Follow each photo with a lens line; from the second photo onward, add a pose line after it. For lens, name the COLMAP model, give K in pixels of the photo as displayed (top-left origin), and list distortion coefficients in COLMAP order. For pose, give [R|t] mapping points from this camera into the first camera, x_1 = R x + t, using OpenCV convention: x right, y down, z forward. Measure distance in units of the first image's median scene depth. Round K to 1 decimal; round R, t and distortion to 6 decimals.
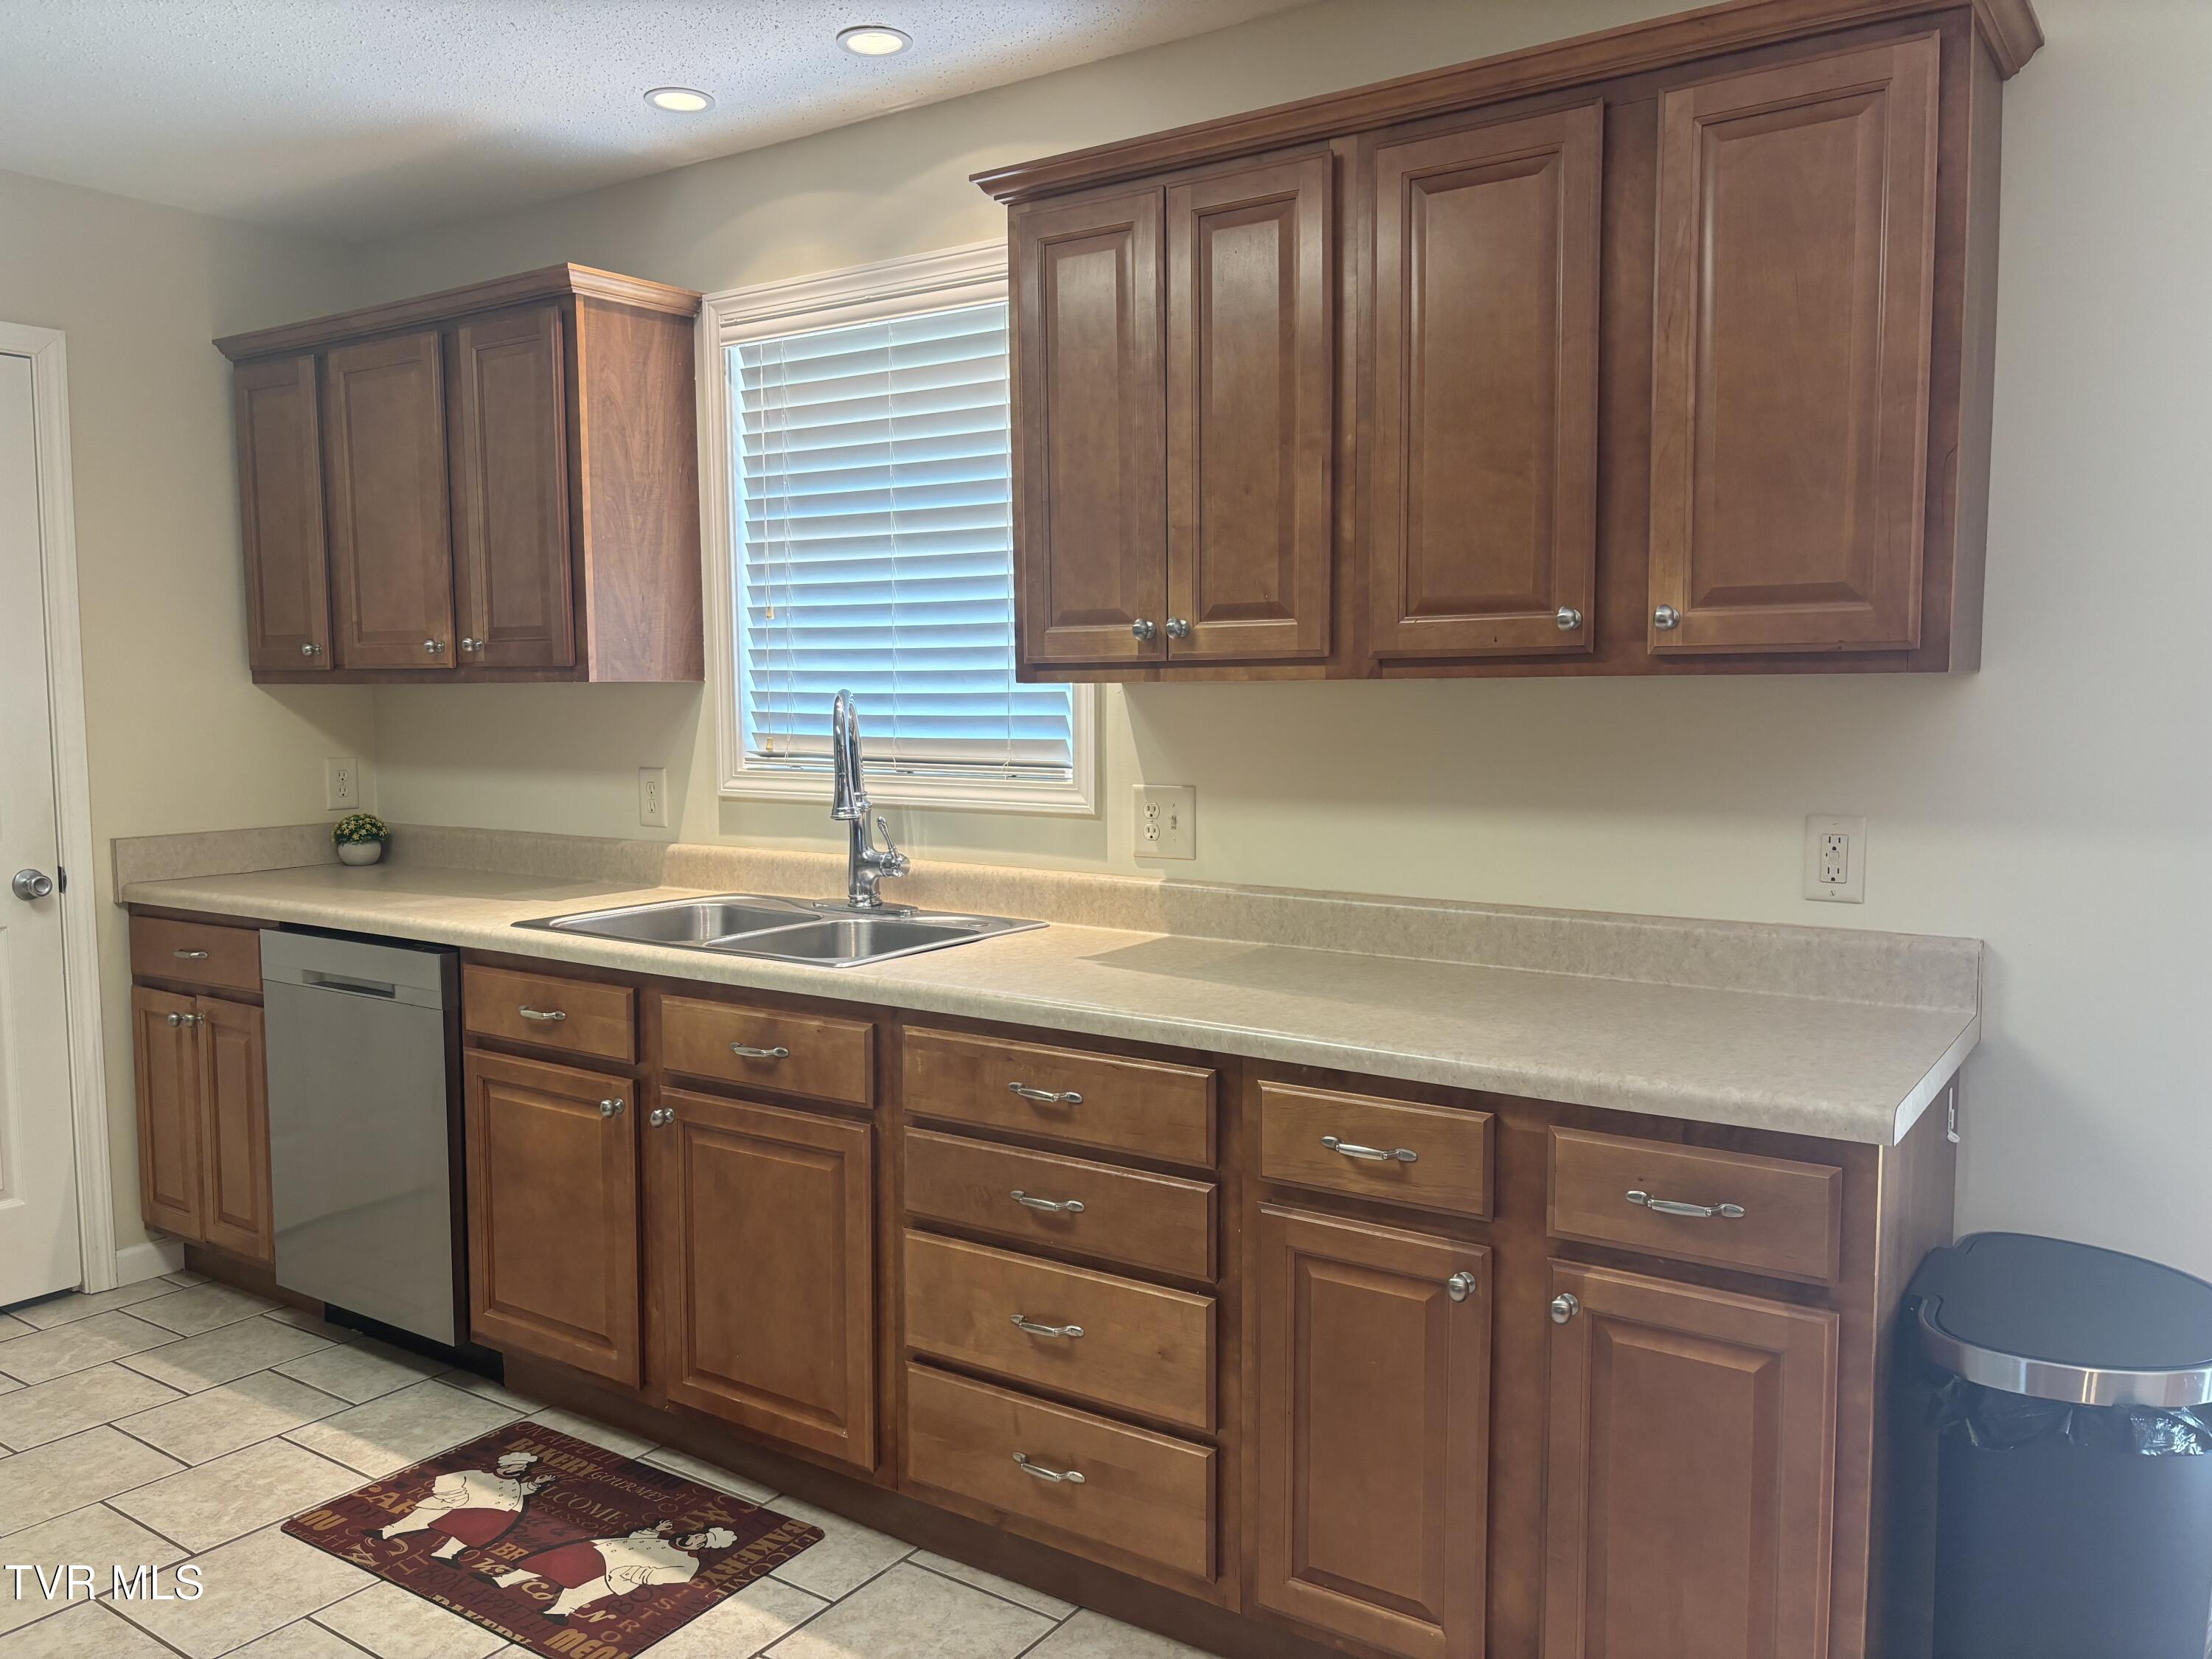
lens RADIAL K [[1659.4, 0, 1116.3], [0, 1659.4, 825.2], [0, 0, 1]] dist [0.006364, -0.012586]
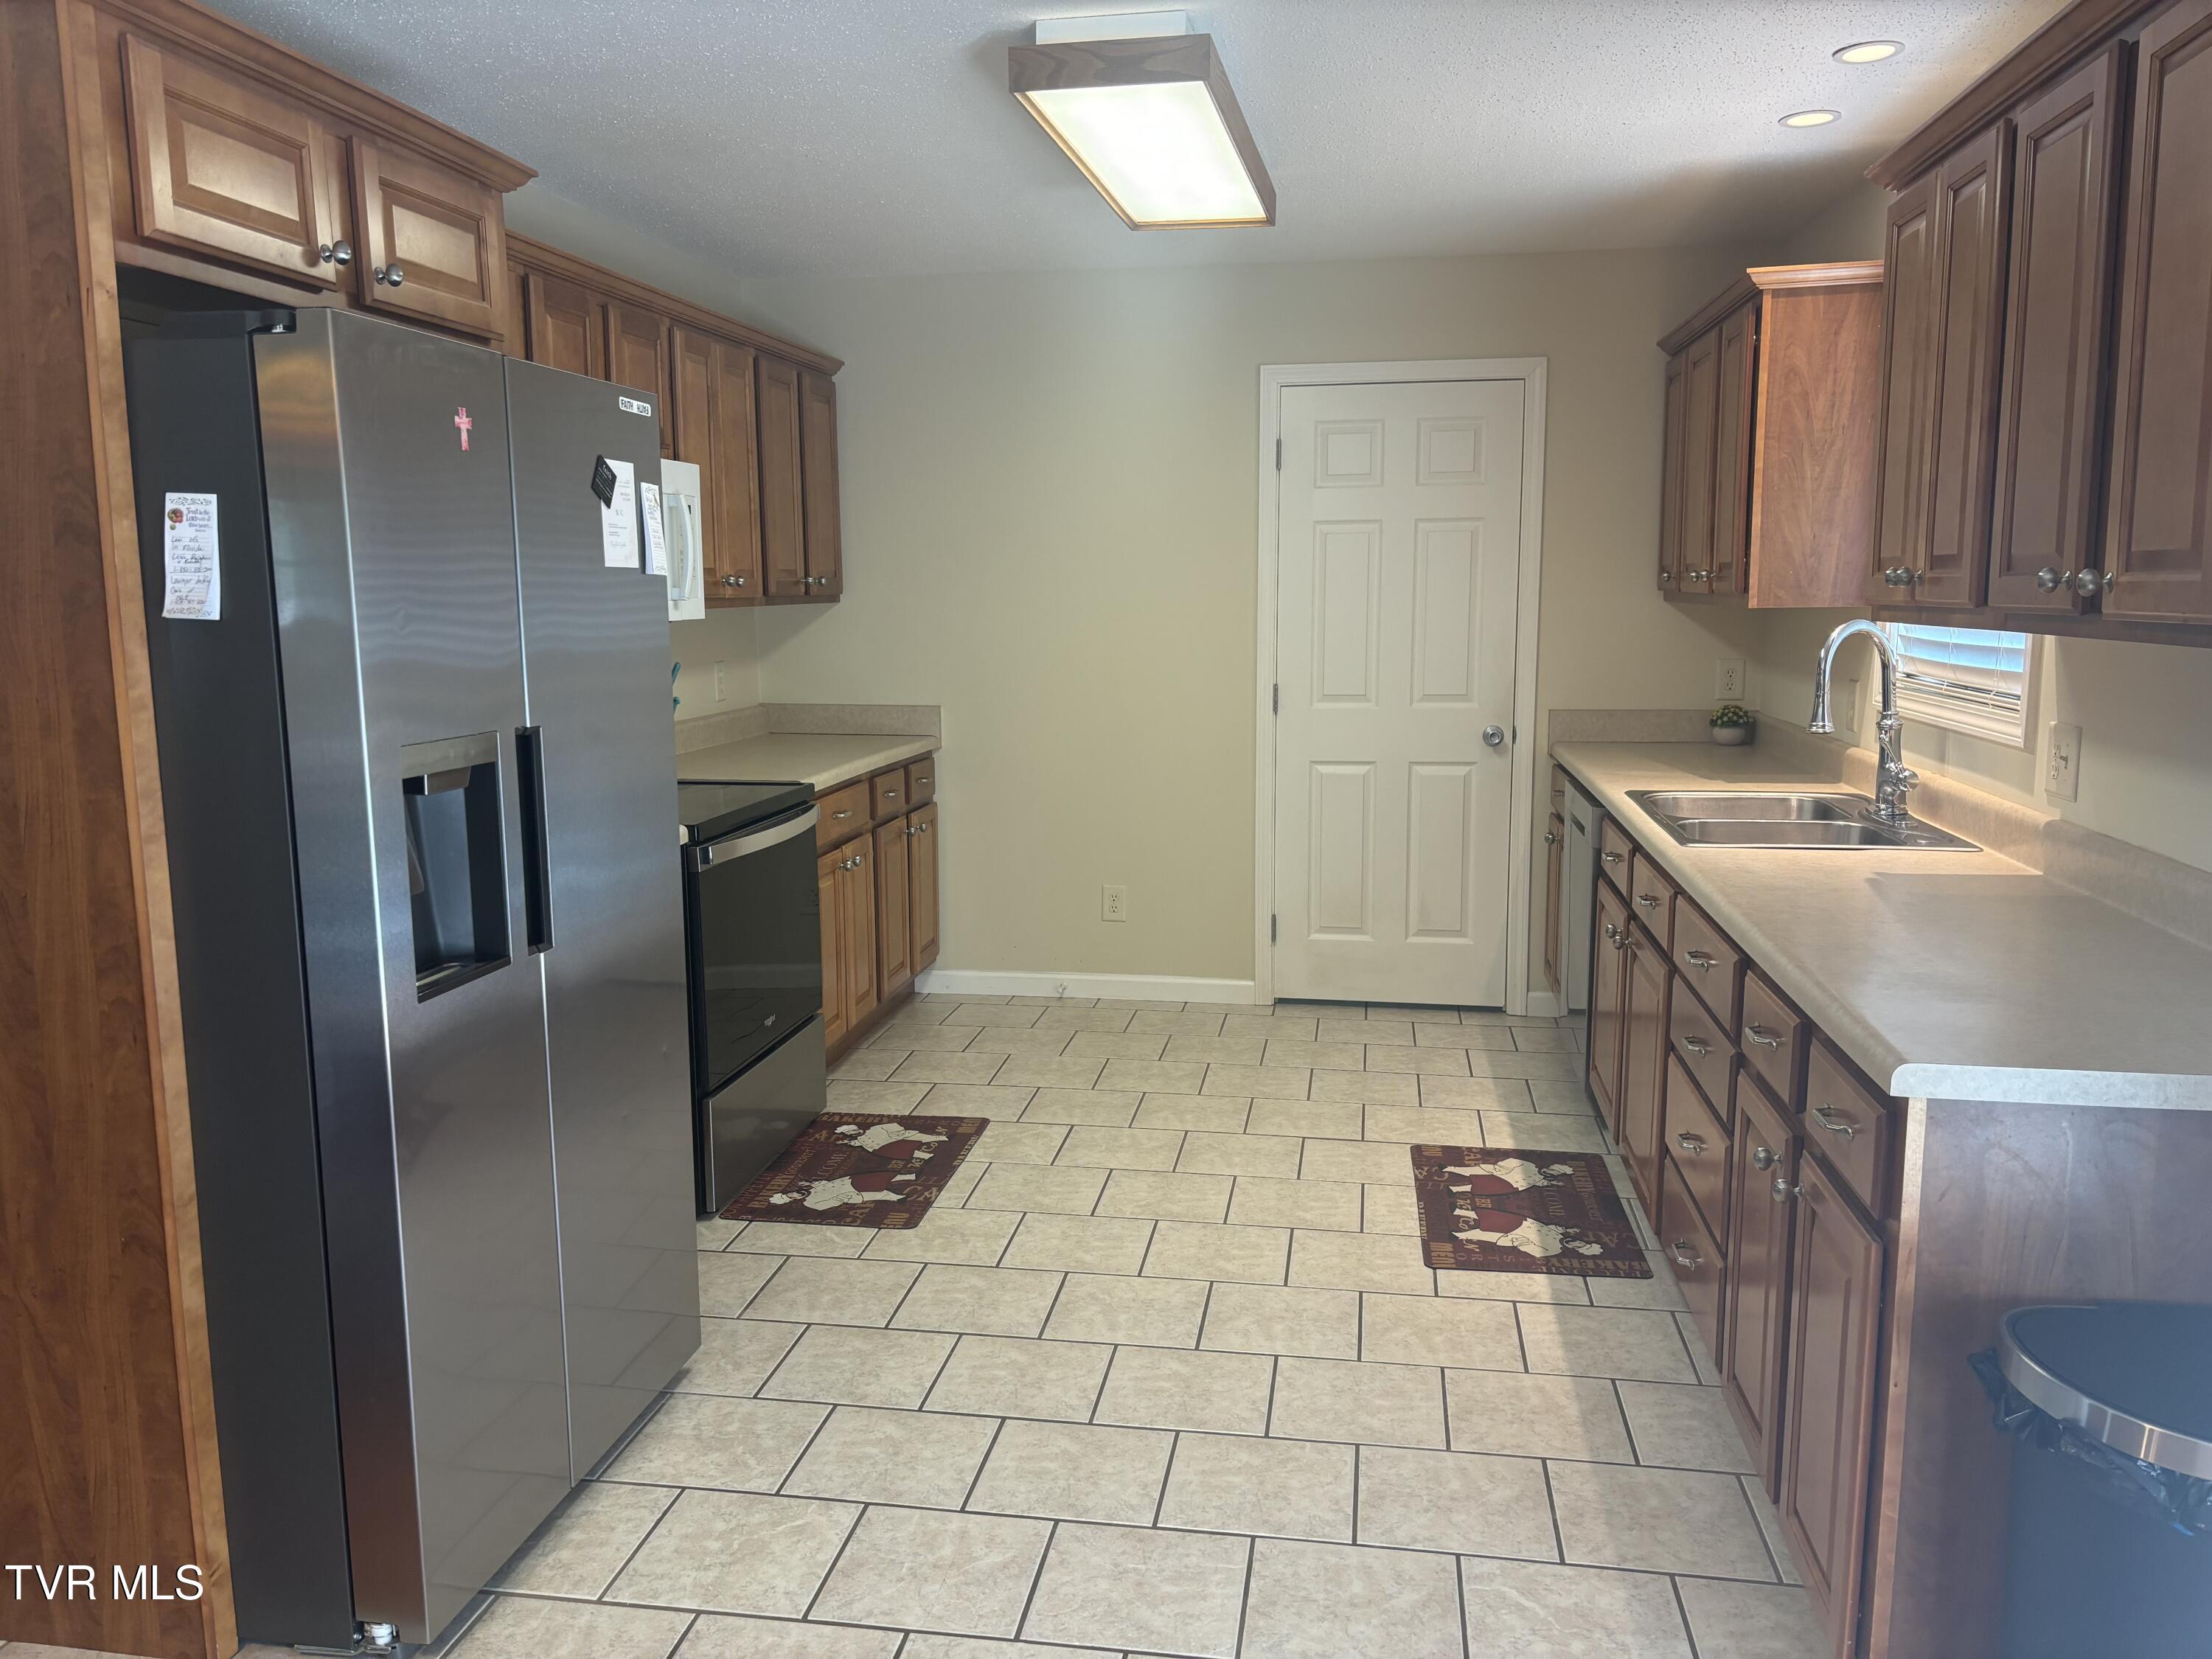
lens RADIAL K [[1659.4, 0, 1094.8], [0, 1659.4, 829.7], [0, 0, 1]] dist [0.006364, -0.012586]
pose [[0.408064, 0.135165, -0.902892, 0.639174], [-0.068335, 0.990727, 0.117430, -0.036018], [0.910392, 0.013780, 0.413517, 0.051065]]
